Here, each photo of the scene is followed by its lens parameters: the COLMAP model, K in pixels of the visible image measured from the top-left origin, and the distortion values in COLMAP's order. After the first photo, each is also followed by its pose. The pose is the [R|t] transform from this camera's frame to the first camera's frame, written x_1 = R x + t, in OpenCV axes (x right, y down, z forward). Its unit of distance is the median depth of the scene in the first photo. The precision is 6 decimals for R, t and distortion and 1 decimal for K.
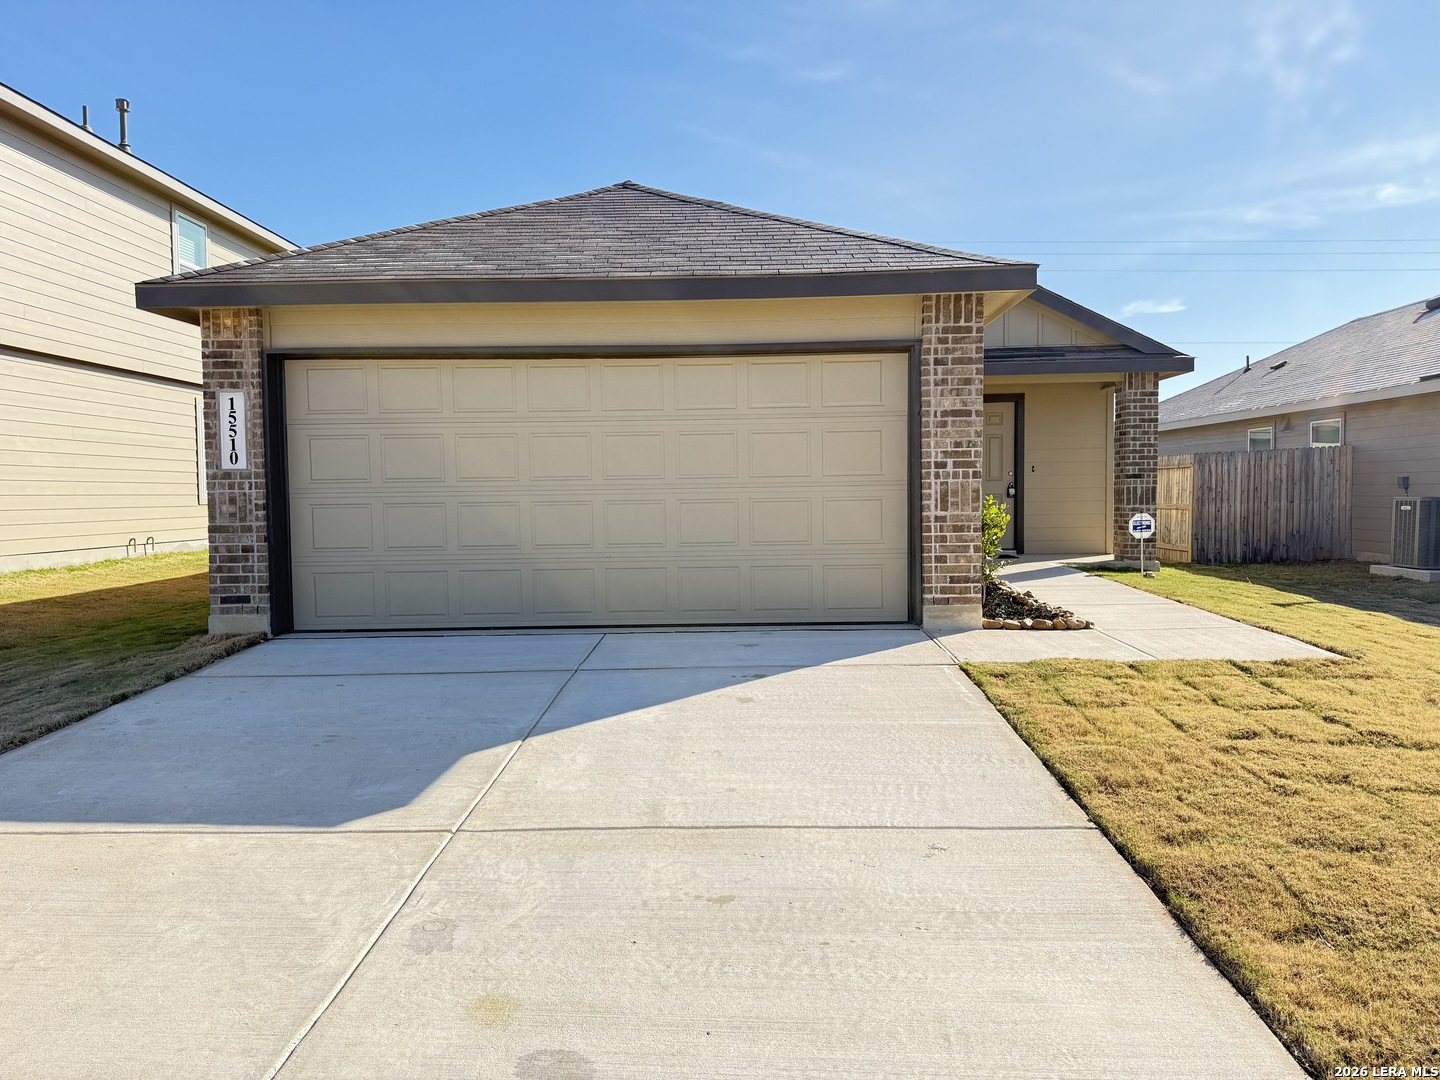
lens RADIAL K [[1007.3, 0, 712.1], [0, 1007.3, 530.4], [0, 0, 1]] dist [0.091145, -0.044712]
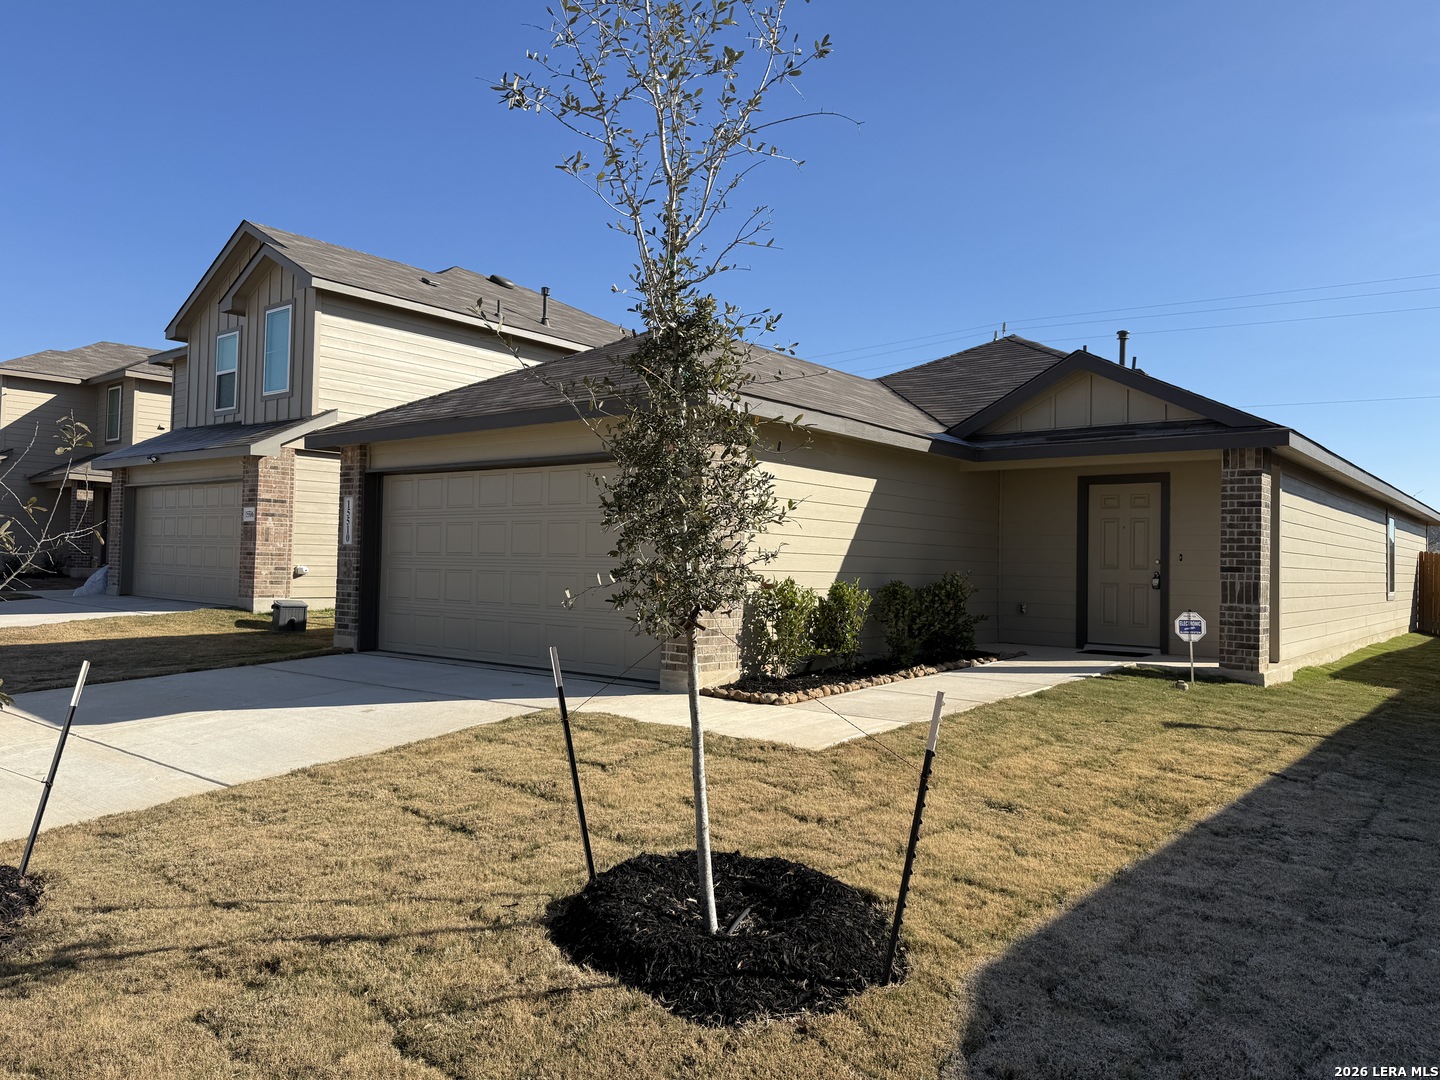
lens RADIAL K [[1007.3, 0, 704.6], [0, 1007.3, 541.2], [0, 0, 1]] dist [0.091145, -0.044712]
pose [[0.786884, 0.017022, -0.616866, 0.626829], [-0.052765, 0.997815, -0.039774, -0.020320], [0.614841, 0.063847, 0.786062, 0.057884]]
